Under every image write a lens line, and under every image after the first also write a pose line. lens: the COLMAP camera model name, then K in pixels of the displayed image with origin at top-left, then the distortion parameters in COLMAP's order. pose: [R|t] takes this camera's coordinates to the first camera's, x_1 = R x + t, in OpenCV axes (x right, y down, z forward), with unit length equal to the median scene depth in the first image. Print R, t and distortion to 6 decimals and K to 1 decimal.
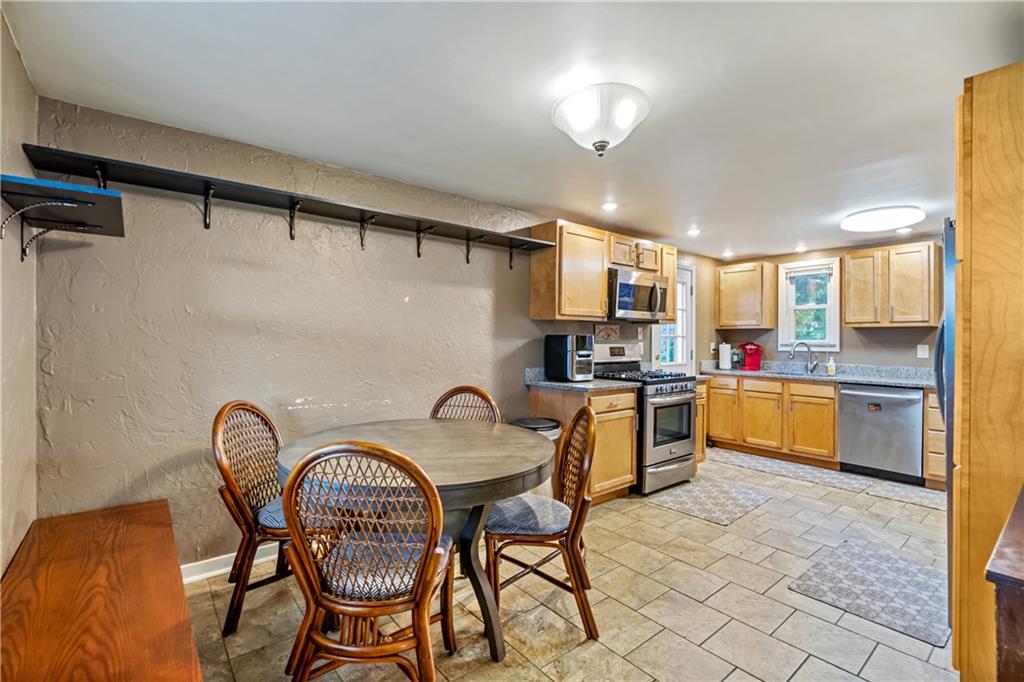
lens RADIAL K [[463.9, 0, 505.2], [0, 463.9, 339.5], [0, 0, 1]] dist [-0.005060, 0.002347]
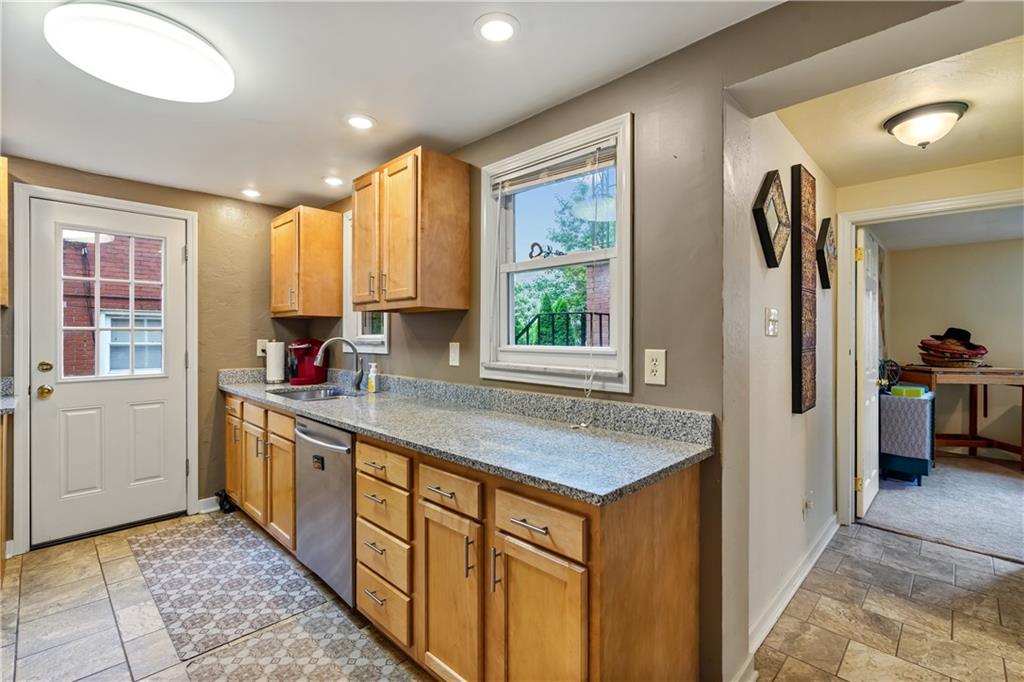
lens RADIAL K [[463.9, 0, 509.9], [0, 463.9, 334.0], [0, 0, 1]] dist [-0.005060, 0.002347]
pose [[0.993360, -0.004159, 0.114975, 0.990395], [0.004505, 0.999986, -0.002747, 0.003614], [-0.114962, 0.003247, 0.993365, 0.474125]]
